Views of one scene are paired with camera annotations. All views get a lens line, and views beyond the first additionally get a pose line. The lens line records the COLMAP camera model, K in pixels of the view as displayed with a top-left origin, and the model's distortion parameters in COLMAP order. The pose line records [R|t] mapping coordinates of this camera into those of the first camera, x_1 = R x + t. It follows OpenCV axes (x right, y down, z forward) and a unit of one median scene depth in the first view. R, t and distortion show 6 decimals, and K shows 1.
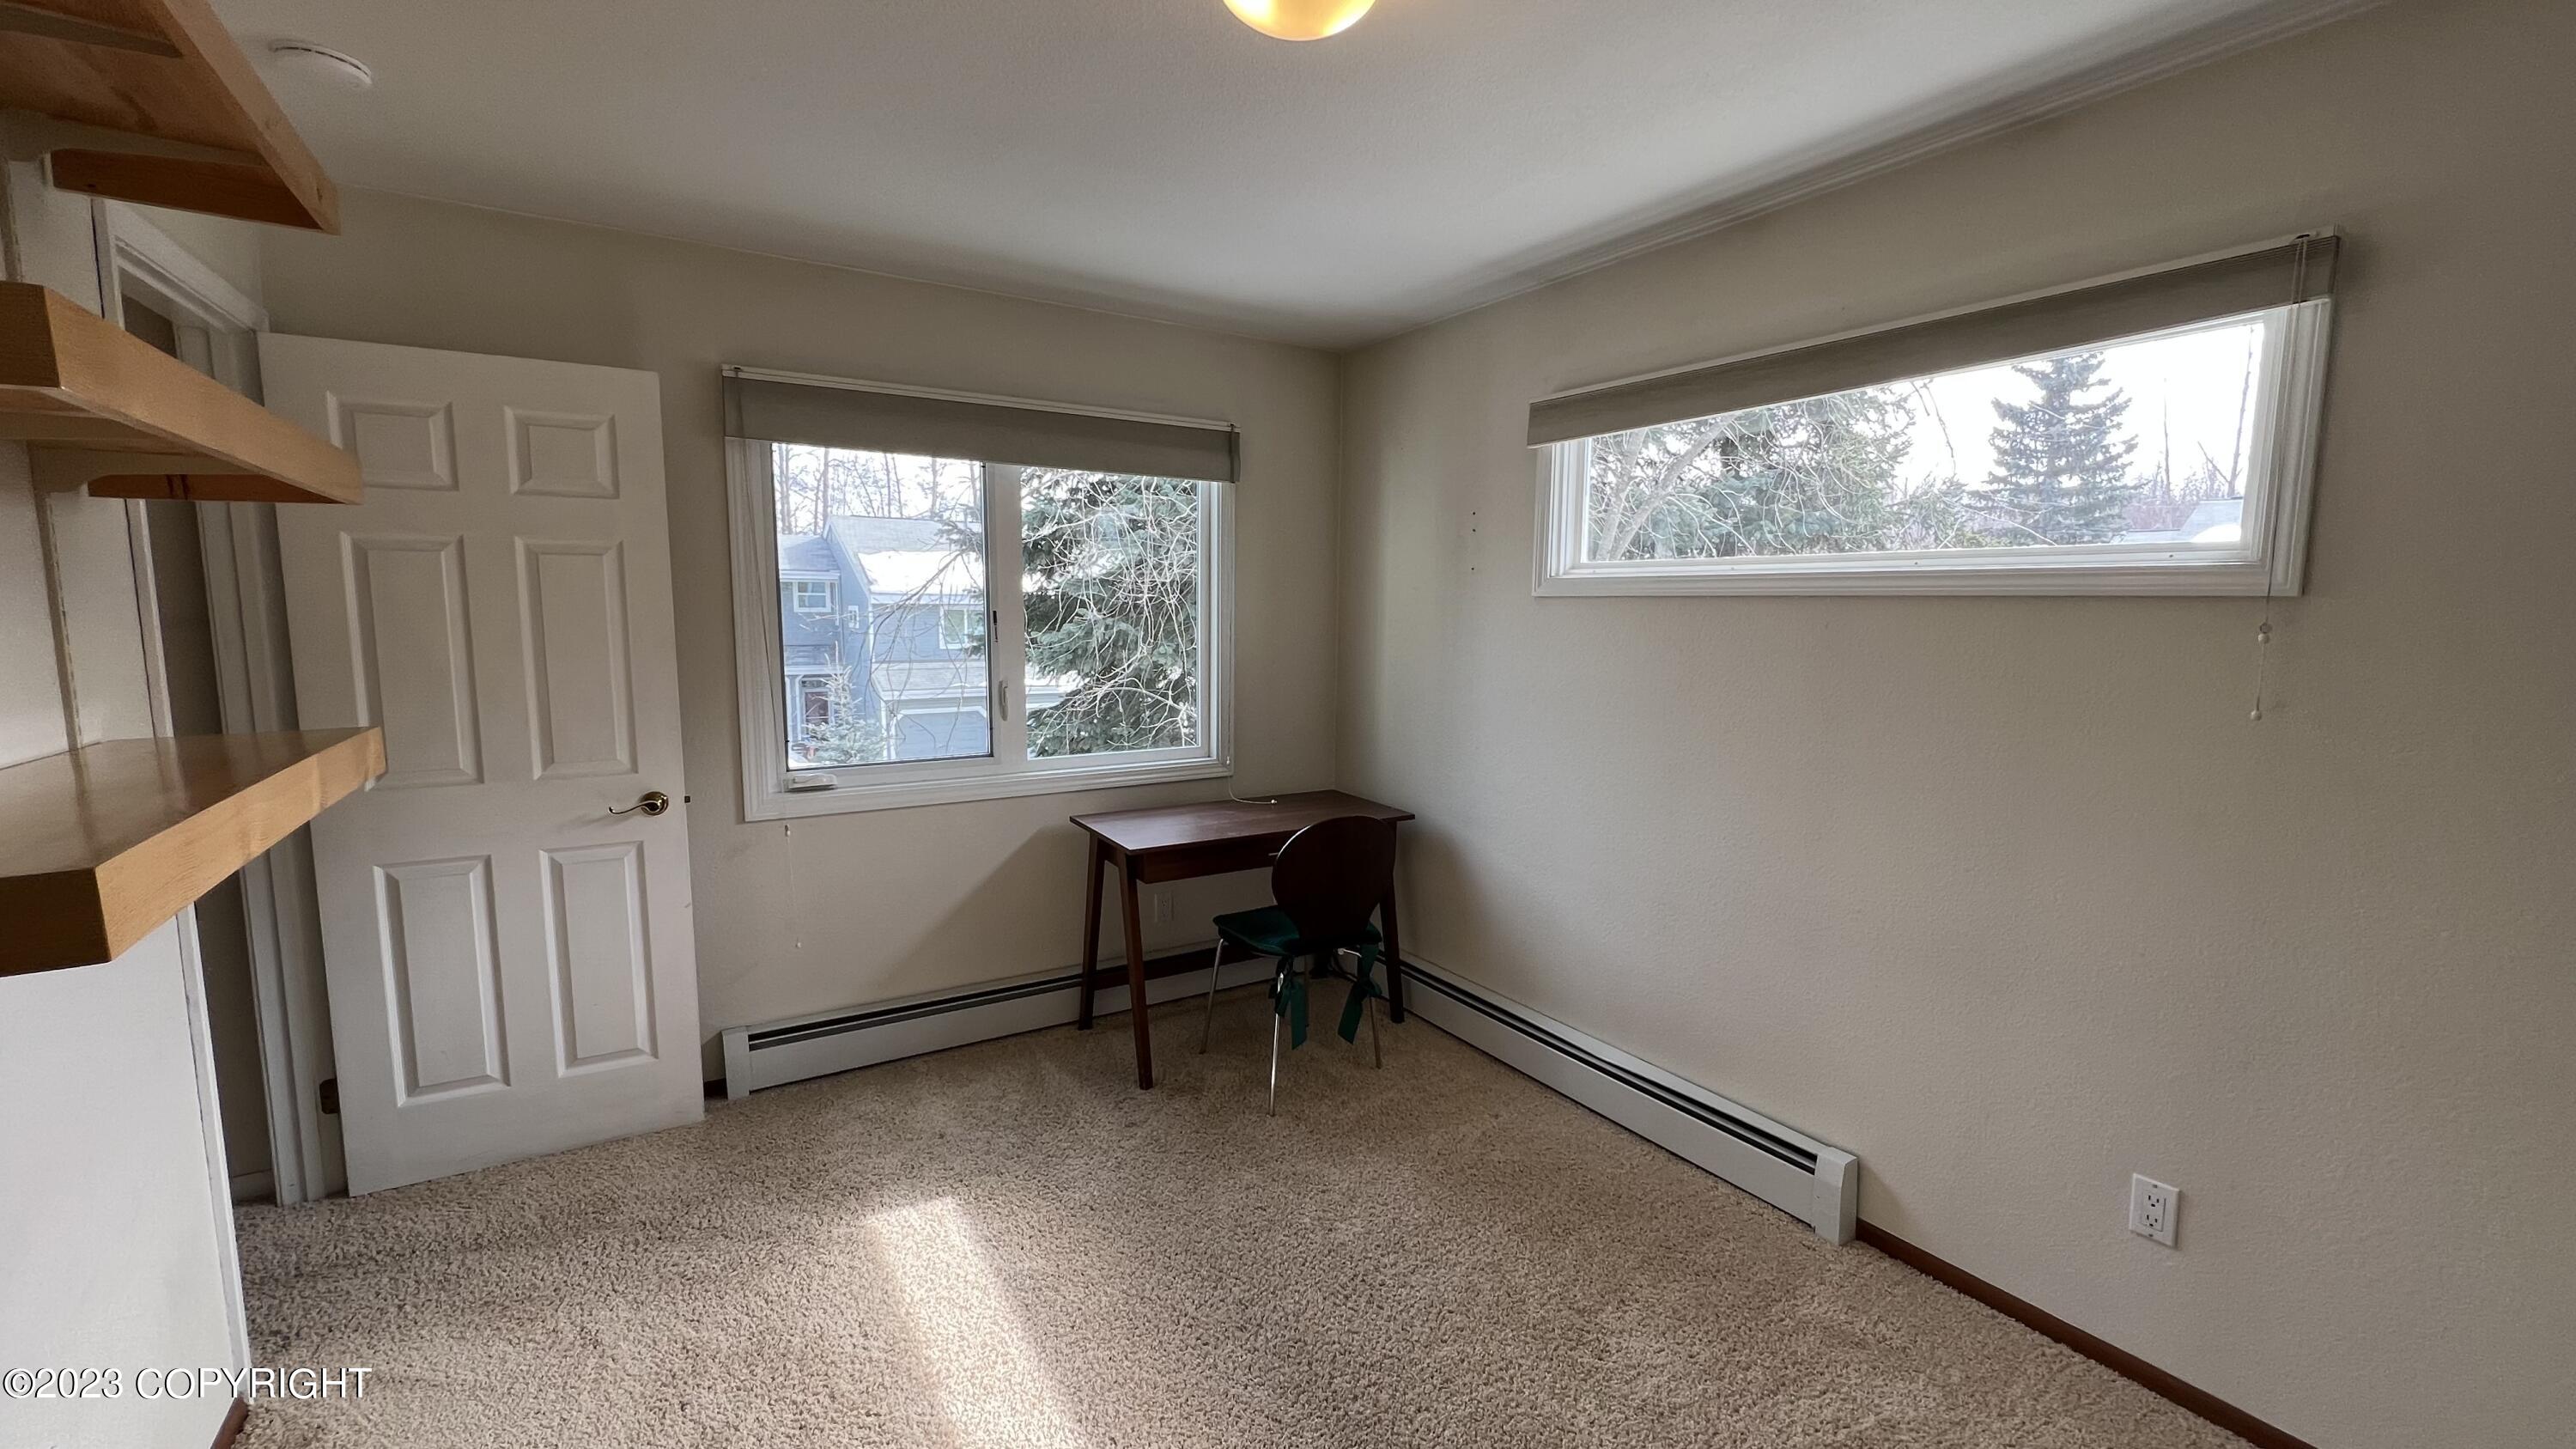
lens RADIAL K [[1033.3, 0, 1289.6], [0, 1033.3, 724.2], [0, 0, 1]] dist [-0.000594, 0.000236]
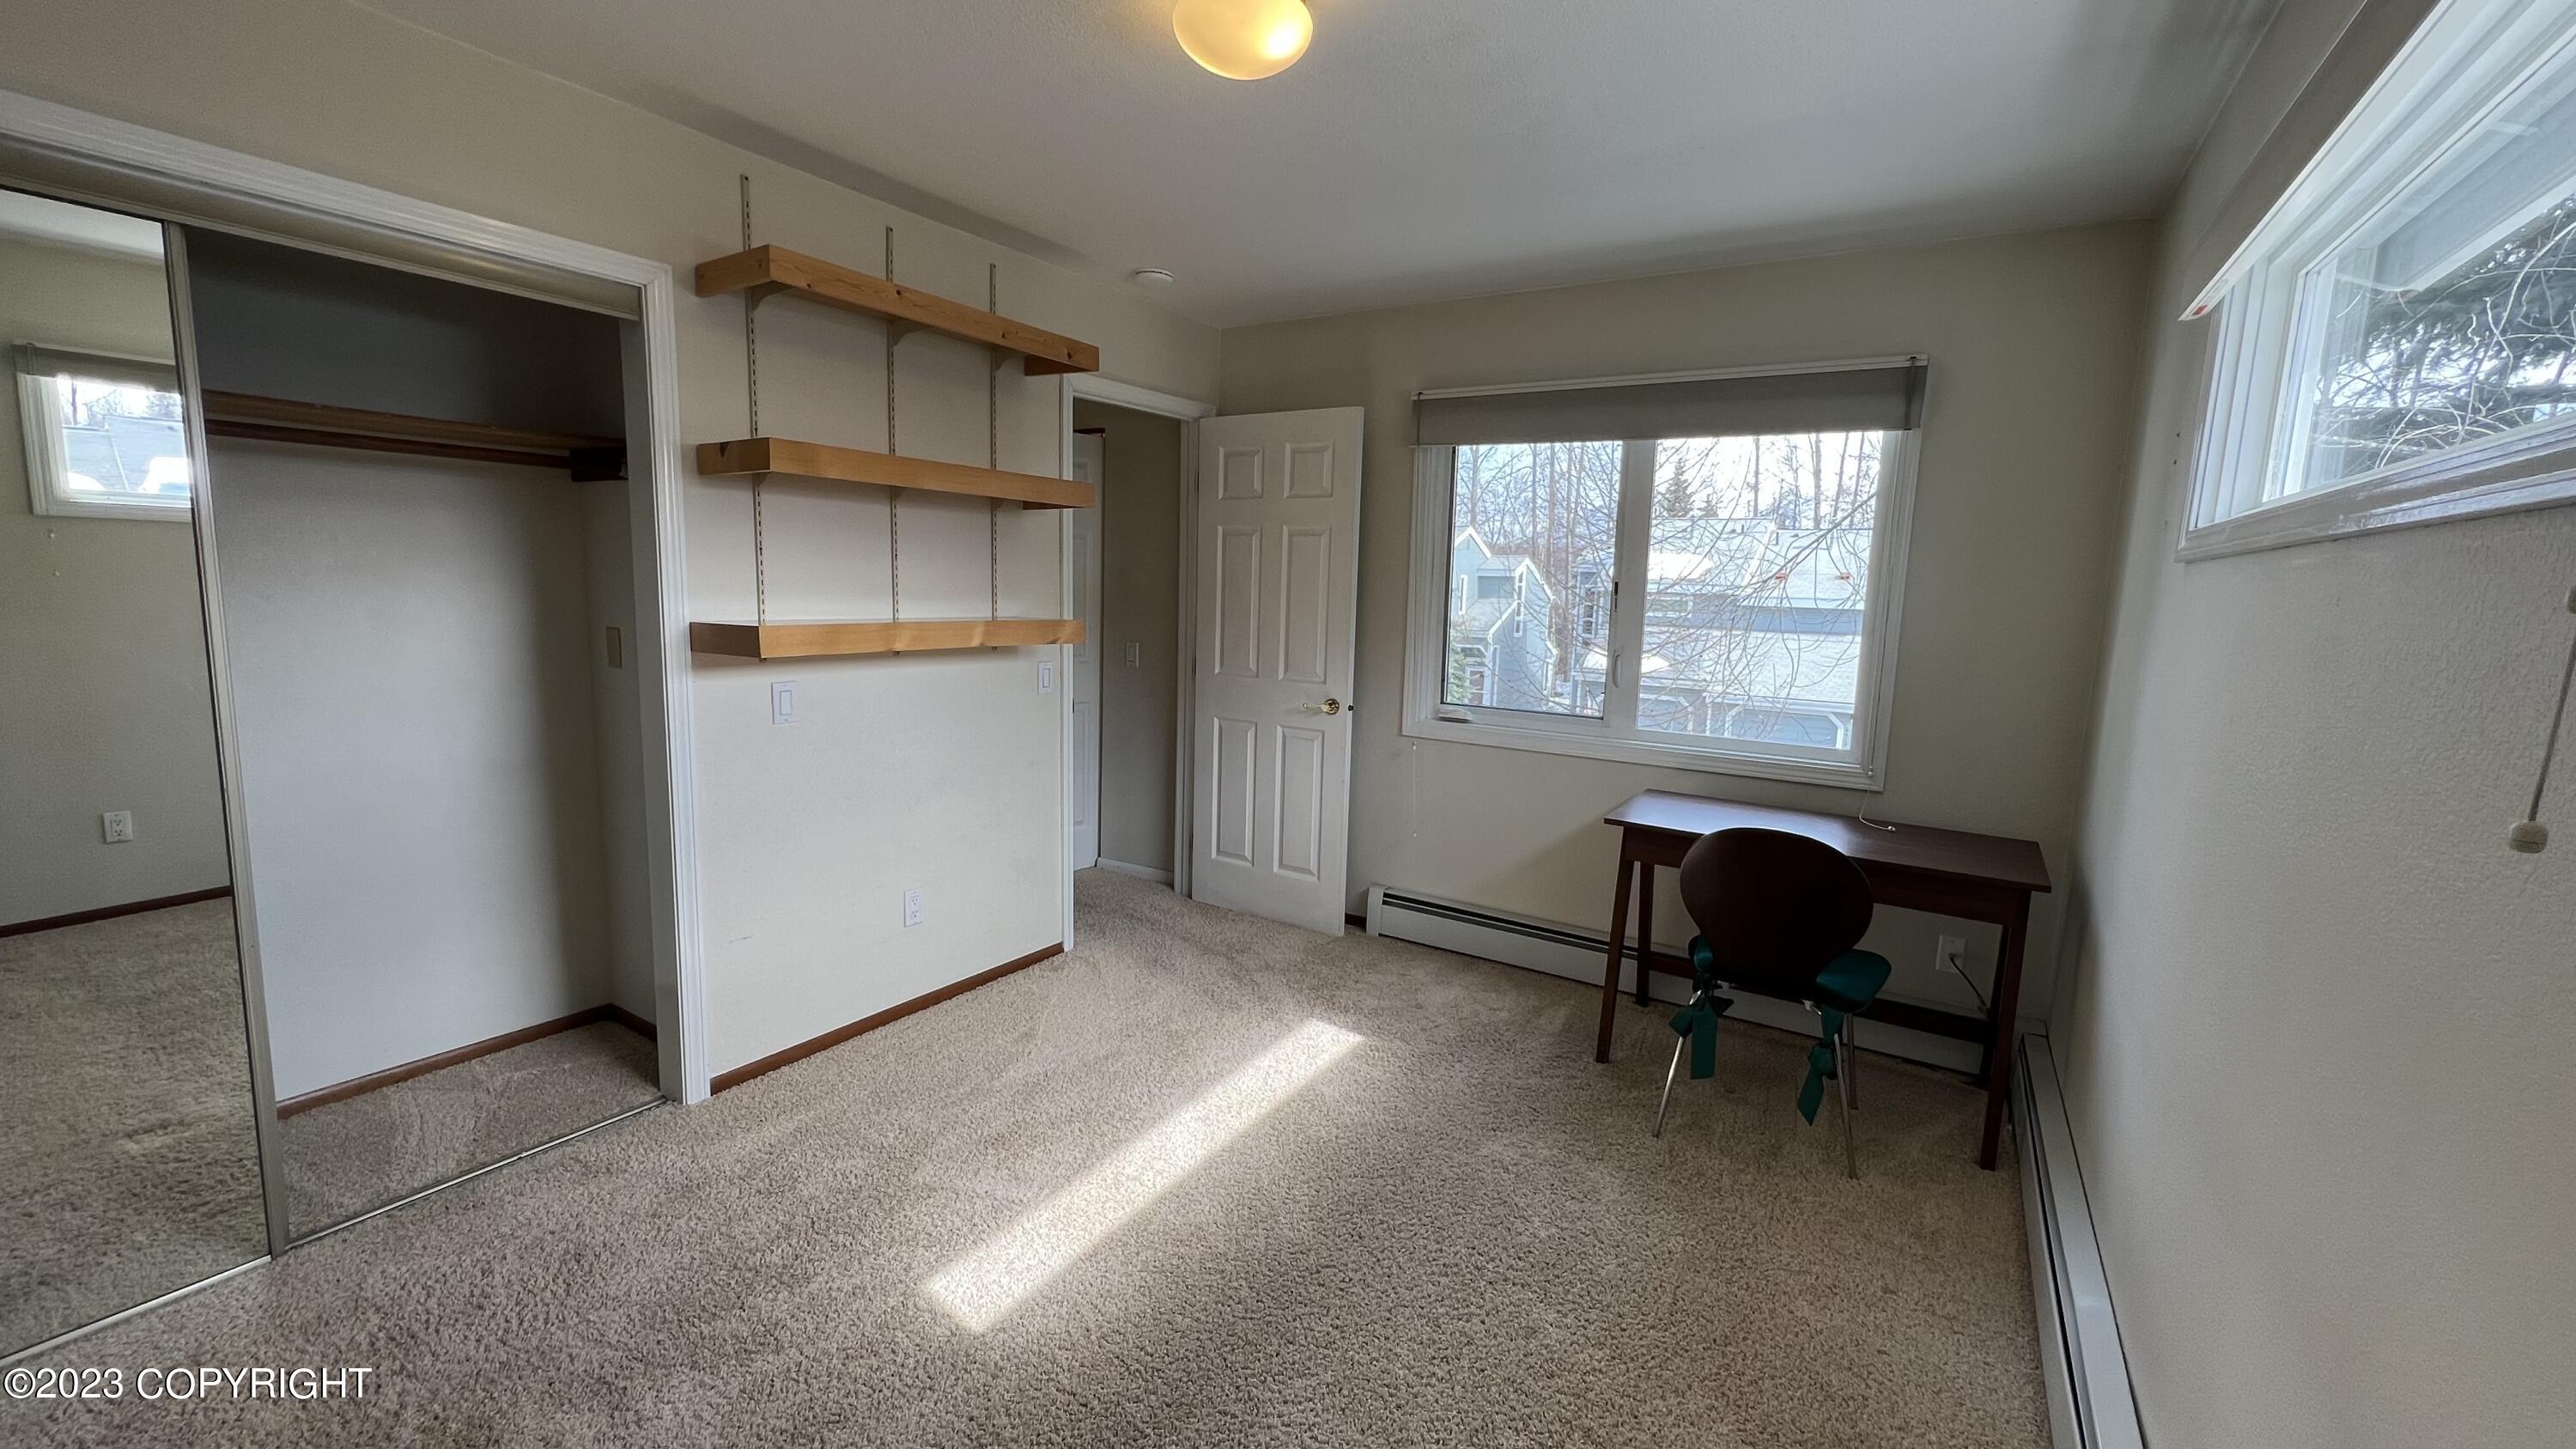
lens RADIAL K [[1033.3, 0, 1289.6], [0, 1033.3, 724.2], [0, 0, 1]] dist [-0.000594, 0.000236]
pose [[0.430165, 0.132346, -0.892997, 0.612593], [-0.132855, 0.987706, 0.082385, -0.009853], [0.892921, 0.083200, 0.442459, 0.286416]]
